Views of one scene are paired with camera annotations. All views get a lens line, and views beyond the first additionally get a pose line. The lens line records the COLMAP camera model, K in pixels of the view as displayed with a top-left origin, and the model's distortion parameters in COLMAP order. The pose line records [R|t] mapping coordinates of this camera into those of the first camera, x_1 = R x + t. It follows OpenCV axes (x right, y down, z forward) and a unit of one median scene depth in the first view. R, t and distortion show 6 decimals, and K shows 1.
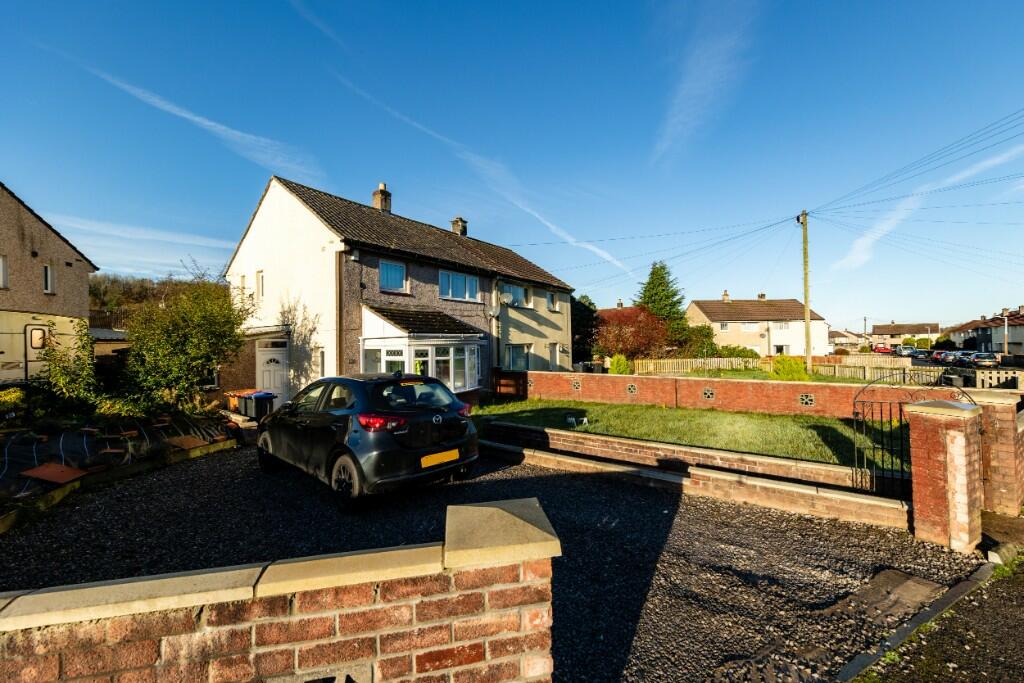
lens RADIAL K [[400.3, 0, 519.8], [0, 400.3, 343.1], [0, 0, 1]] dist [0.000854, 0.000005]
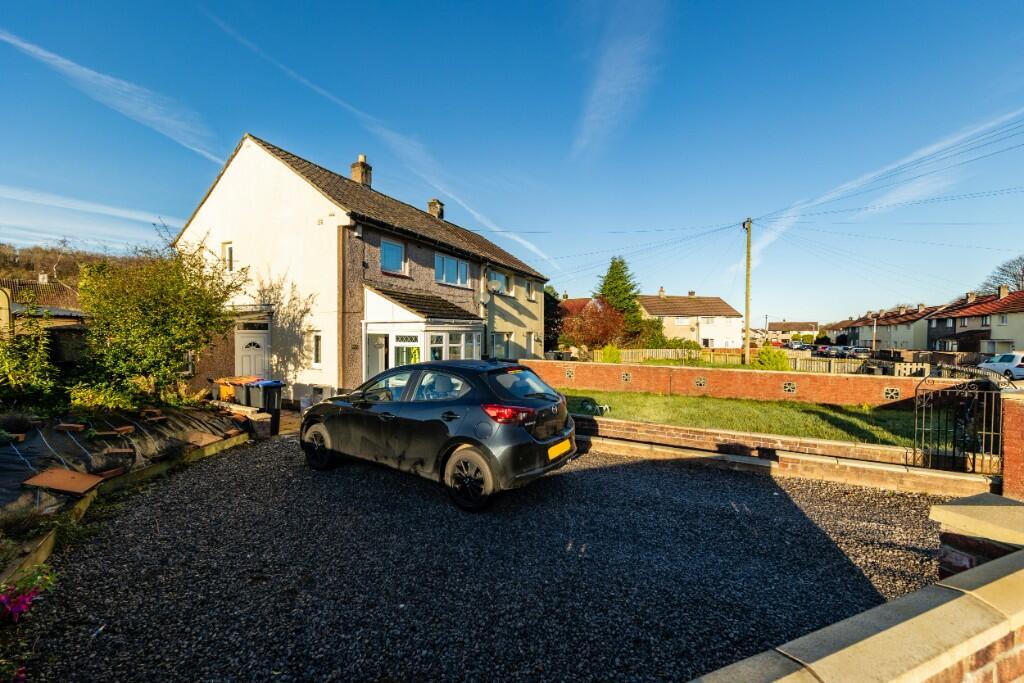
lens RADIAL K [[391.6, 0, 514.9], [0, 391.6, 346.6], [0, 0, 1]] dist [0.000325, -0.000134]
pose [[0.985630, 0.016166, 0.168144, -0.190534], [-0.022537, 0.999096, 0.036053, 0.004065], [-0.167409, -0.039324, 0.985103, 0.042327]]
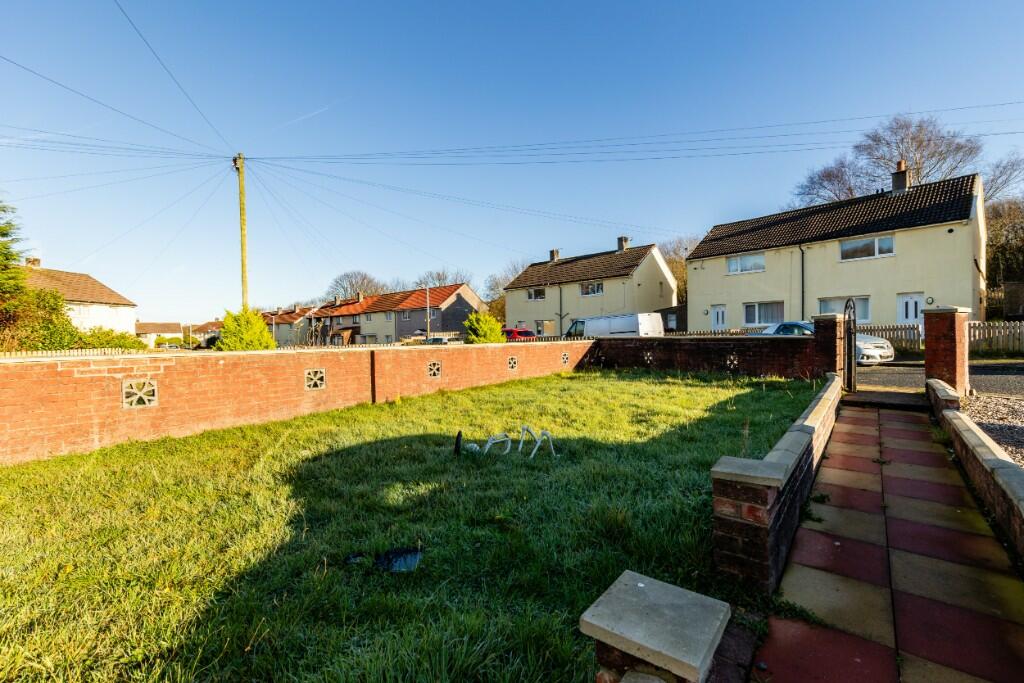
lens RADIAL K [[441.1, 0, 512.0], [0, 441.1, 341.5], [0, 0, 1]] dist [-0.000391, -0.000056]
pose [[0.028612, 0.004694, 0.999580, -0.230881], [0.013593, 0.999895, -0.005084, 0.081619], [-0.999498, 0.013732, 0.028545, 0.804927]]
